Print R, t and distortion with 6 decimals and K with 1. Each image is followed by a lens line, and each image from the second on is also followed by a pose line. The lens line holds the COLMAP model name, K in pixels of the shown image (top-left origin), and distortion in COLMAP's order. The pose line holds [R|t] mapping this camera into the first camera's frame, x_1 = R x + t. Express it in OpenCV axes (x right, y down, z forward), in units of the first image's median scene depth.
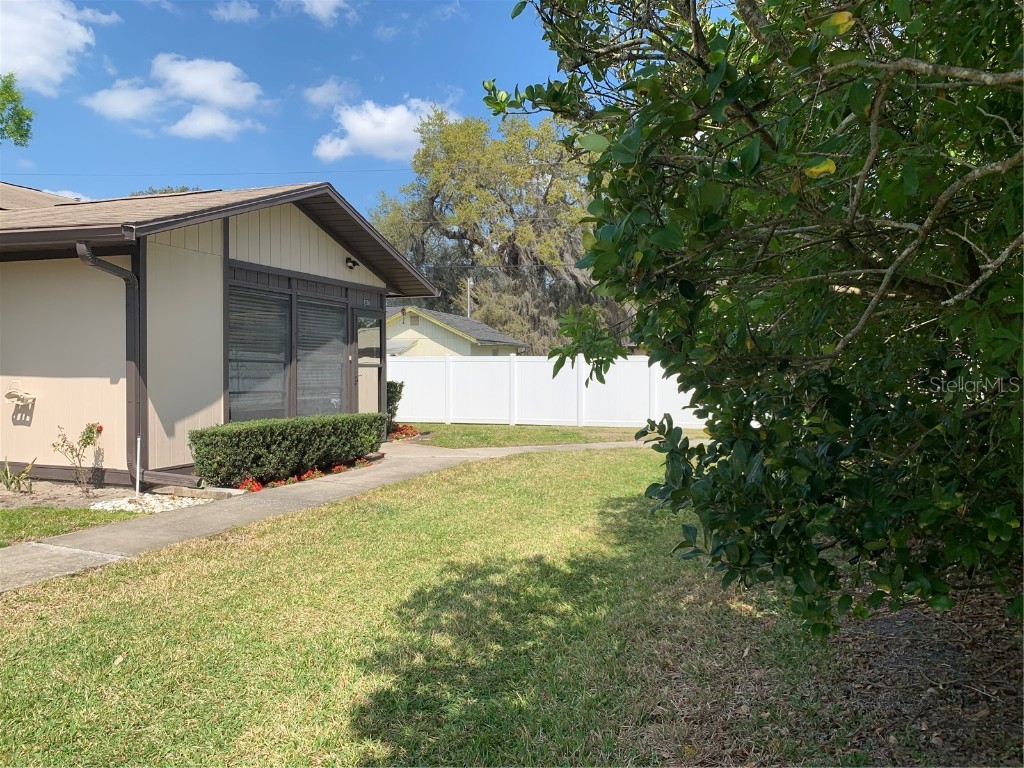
lens RADIAL K [[782.7, 0, 512.0], [0, 782.7, 384.0], [0, 0, 1]] dist [0.005474, -0.001971]
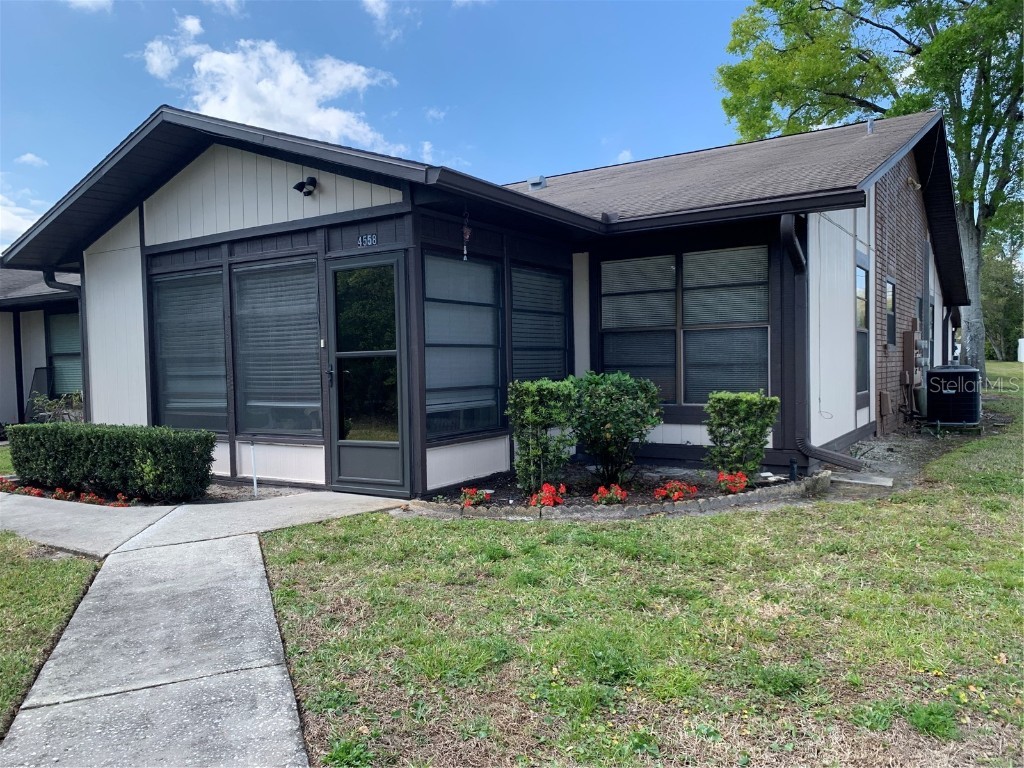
lens RADIAL K [[784.7, 0, 521.2], [0, 784.7, 382.9], [0, 0, 1]] dist [0.002552, 0.004848]
pose [[-0.210599, 0.031491, -0.977065, 0.434484], [0.007465, 0.999504, 0.030605, -0.024559], [0.977544, -0.000849, -0.210730, 1.569281]]
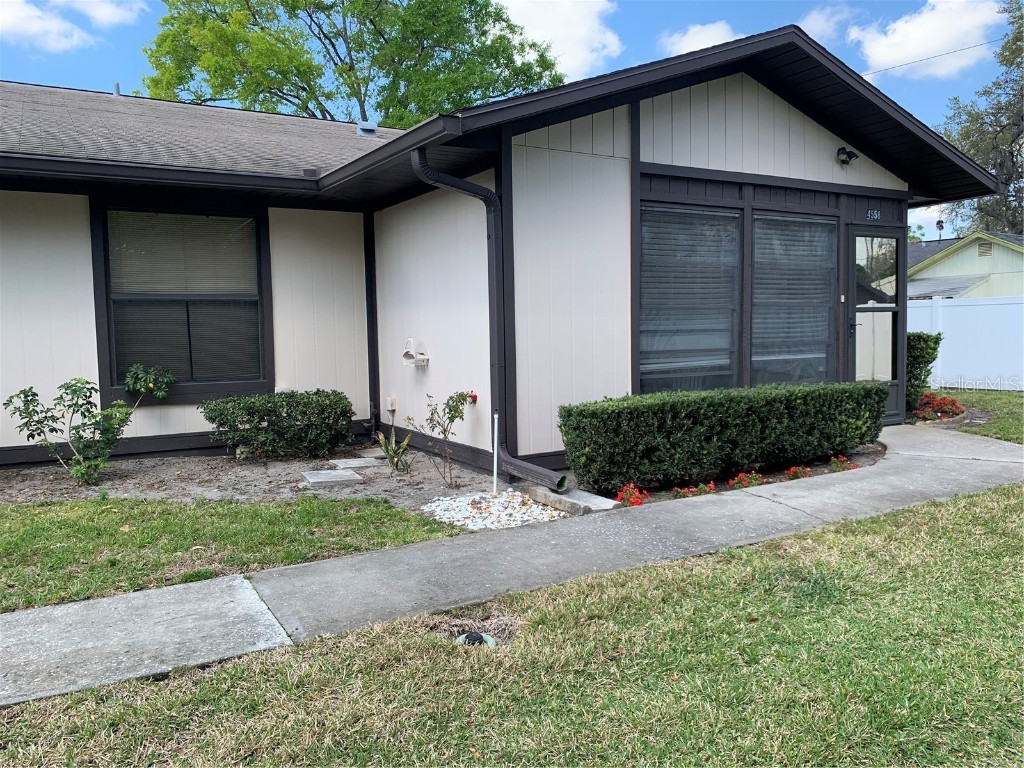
lens RADIAL K [[782.7, 0, 512.0], [0, 782.7, 384.0], [0, 0, 1]] dist [0.005474, -0.001971]
pose [[0.775351, 0.028341, -0.630894, 0.000415], [0.008856, 0.998406, 0.055734, -0.000148], [0.631468, -0.048800, 0.773865, 0.358090]]
